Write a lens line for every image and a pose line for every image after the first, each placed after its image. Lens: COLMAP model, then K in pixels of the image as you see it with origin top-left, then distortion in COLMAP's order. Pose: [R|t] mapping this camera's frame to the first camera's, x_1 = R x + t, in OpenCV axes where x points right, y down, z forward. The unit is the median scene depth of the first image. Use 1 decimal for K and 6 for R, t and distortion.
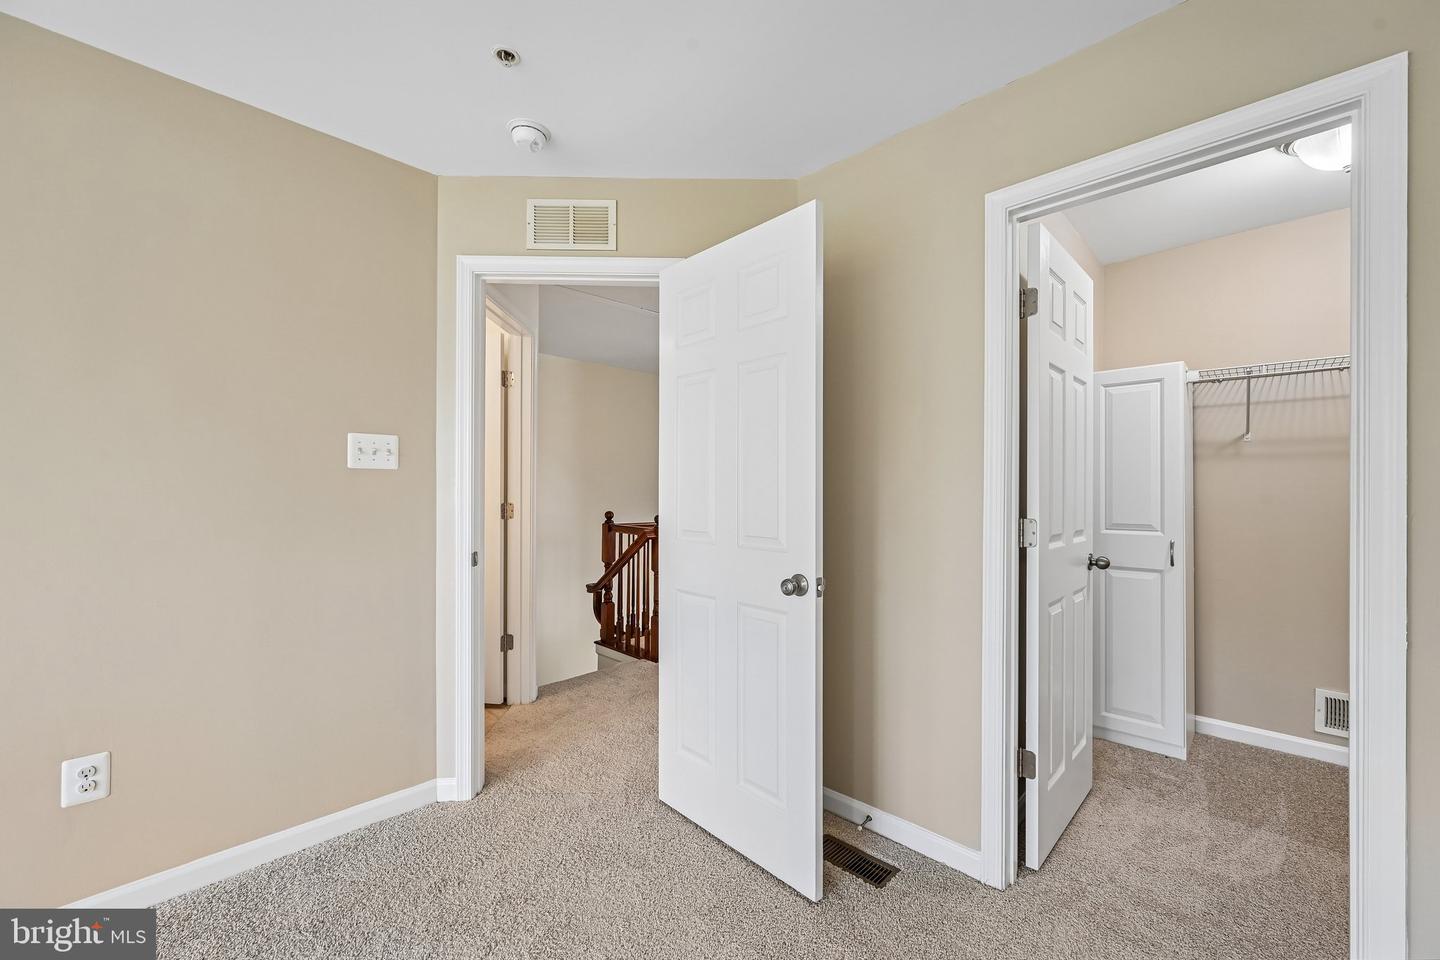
lens RADIAL K [[567.6, 0, 727.3], [0, 567.6, 486.8], [0, 0, 1]] dist [-0.000298, -0.000112]
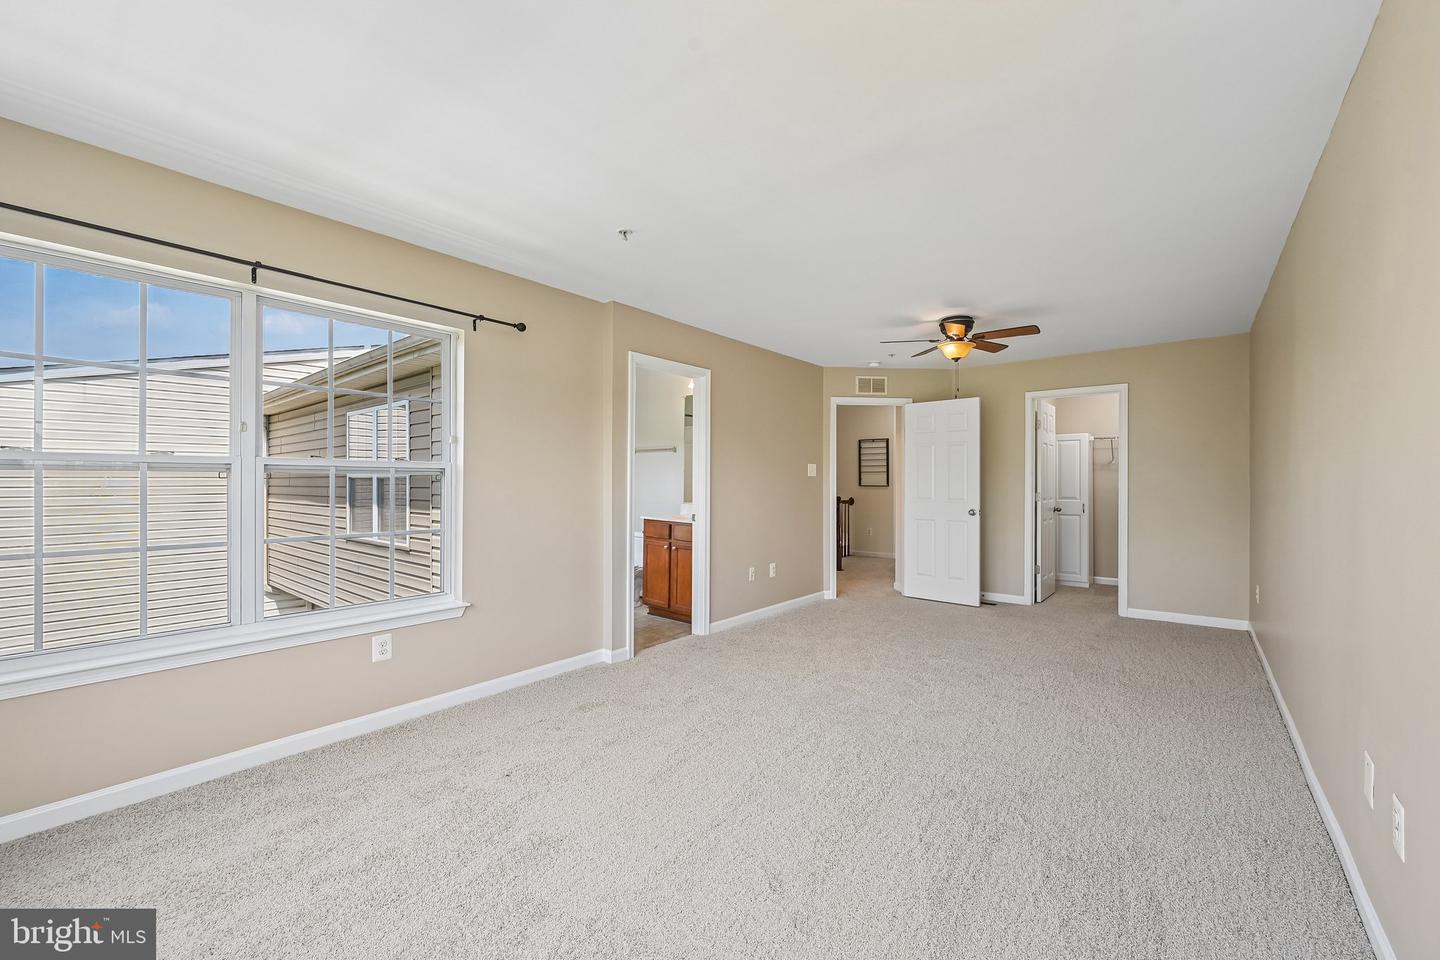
lens RADIAL K [[567.6, 0, 725.8], [0, 567.6, 479.9], [0, 0, 1]] dist [-0.000298, -0.000112]
pose [[0.997115, -0.001539, 0.075886, -1.176058], [0.001376, 0.999997, 0.002207, -0.019255], [-0.075889, -0.002096, 0.997114, -1.648449]]
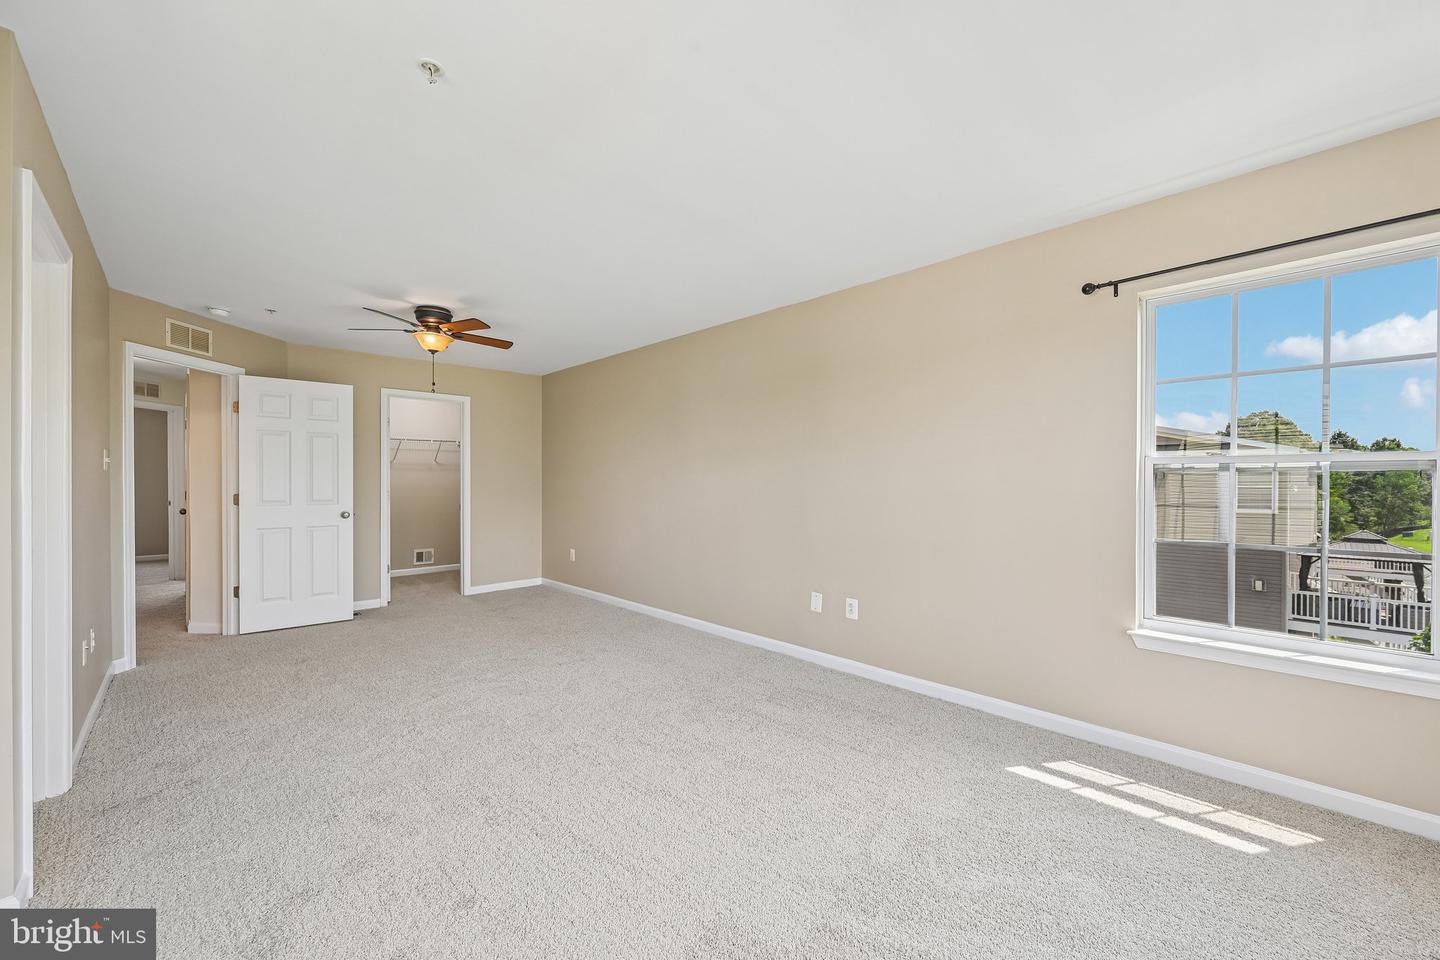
lens RADIAL K [[567.6, 0, 726.2], [0, 567.6, 486.6], [0, 0, 1]] dist [-0.000298, -0.000112]
pose [[0.046401, -0.011918, 0.998852, -2.039405], [-0.006410, 0.999905, 0.012228, -0.015172], [-0.998902, -0.006970, 0.046320, -0.823451]]
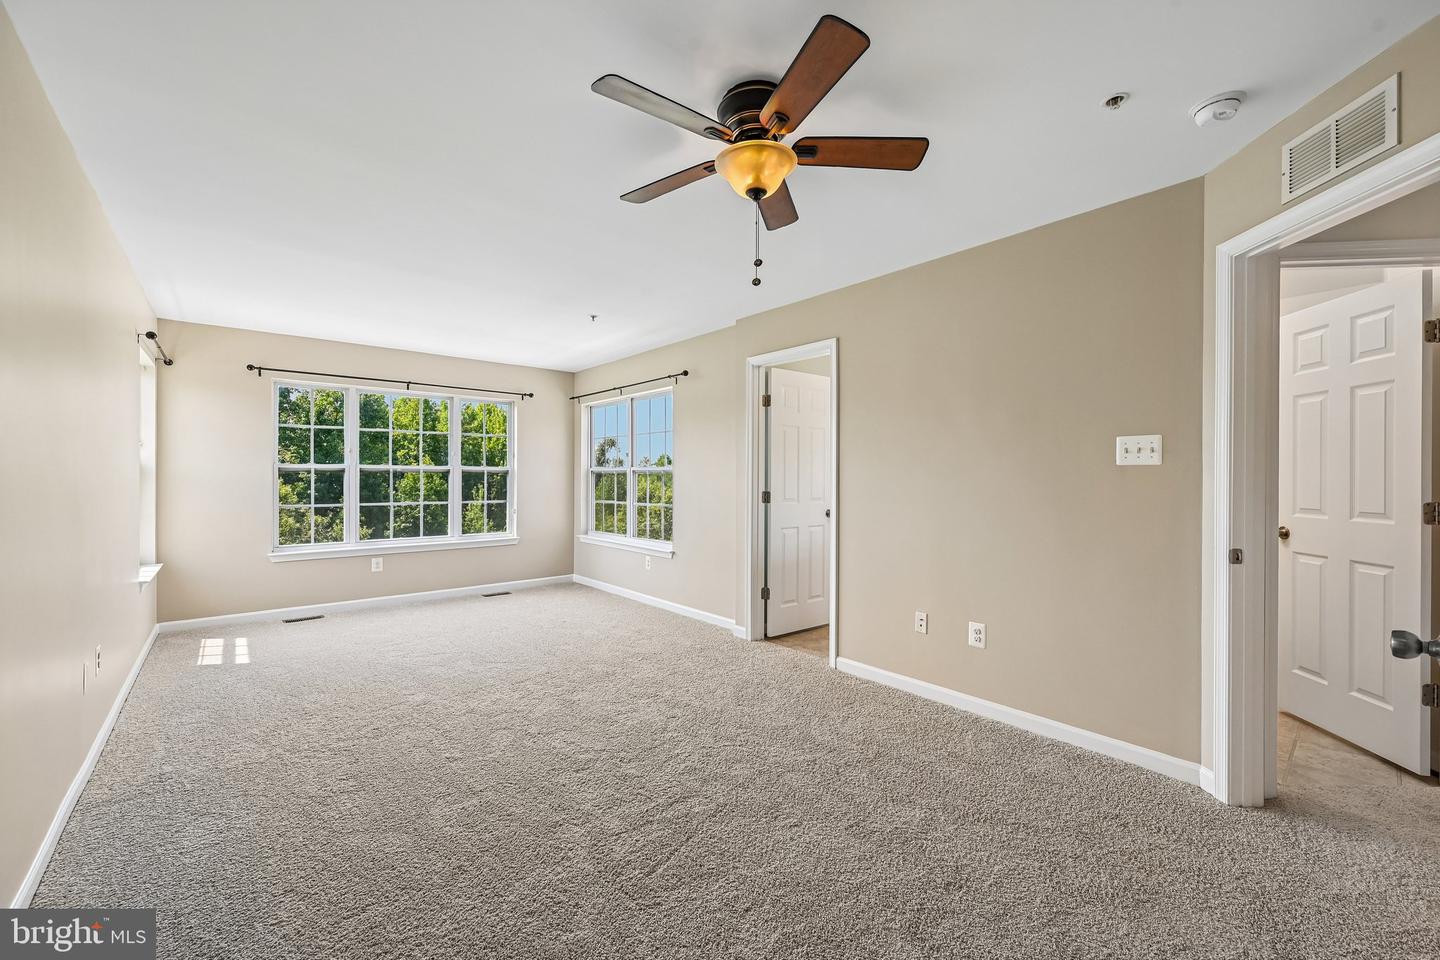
lens RADIAL K [[567.6, 0, 721.2], [0, 567.6, 483.7], [0, 0, 1]] dist [-0.000298, -0.000112]
pose [[-0.098197, 0.002590, -0.995164, 0.590979], [-0.003582, 0.999989, 0.002956, 0.006141], [0.995161, 0.003855, -0.098187, 0.236441]]
